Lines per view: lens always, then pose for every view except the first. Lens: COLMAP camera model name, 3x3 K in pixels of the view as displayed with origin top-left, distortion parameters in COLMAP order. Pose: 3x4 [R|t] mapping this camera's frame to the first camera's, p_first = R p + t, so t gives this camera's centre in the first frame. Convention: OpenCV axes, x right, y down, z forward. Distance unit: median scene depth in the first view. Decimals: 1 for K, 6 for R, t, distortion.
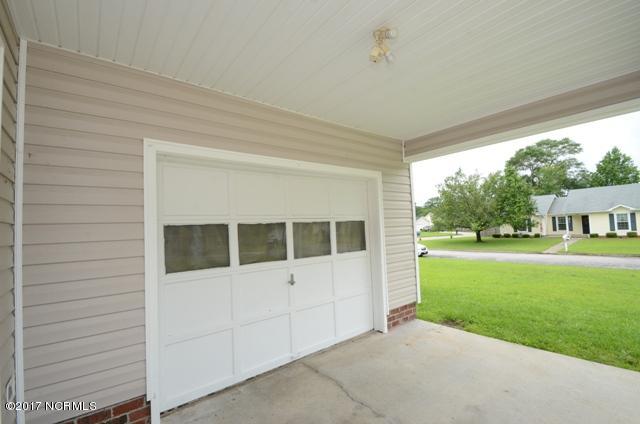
lens RADIAL K [[286.1, 0, 320.0], [0, 286.1, 212.0], [0, 0, 1]] dist [-0.003152, -0.000408]
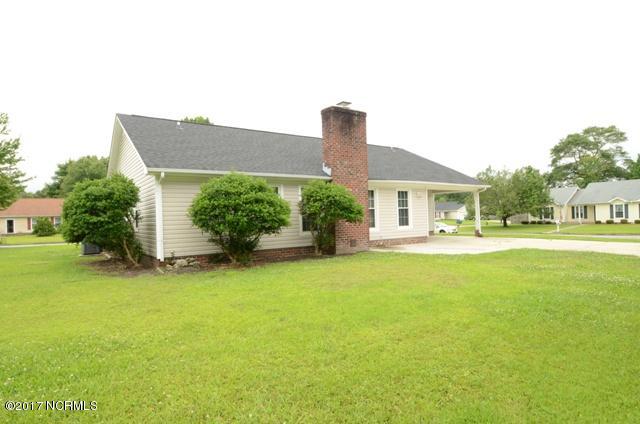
lens RADIAL K [[354.9, 0, 320.0], [0, 354.9, 212.0], [0, 0, 1]] dist [0.000152, 0.000026]
pose [[0.997902, 0.007137, -0.064343, -0.116634], [-0.004193, 0.998943, 0.045768, -0.022471], [0.064602, -0.045403, 0.996878, -0.513287]]
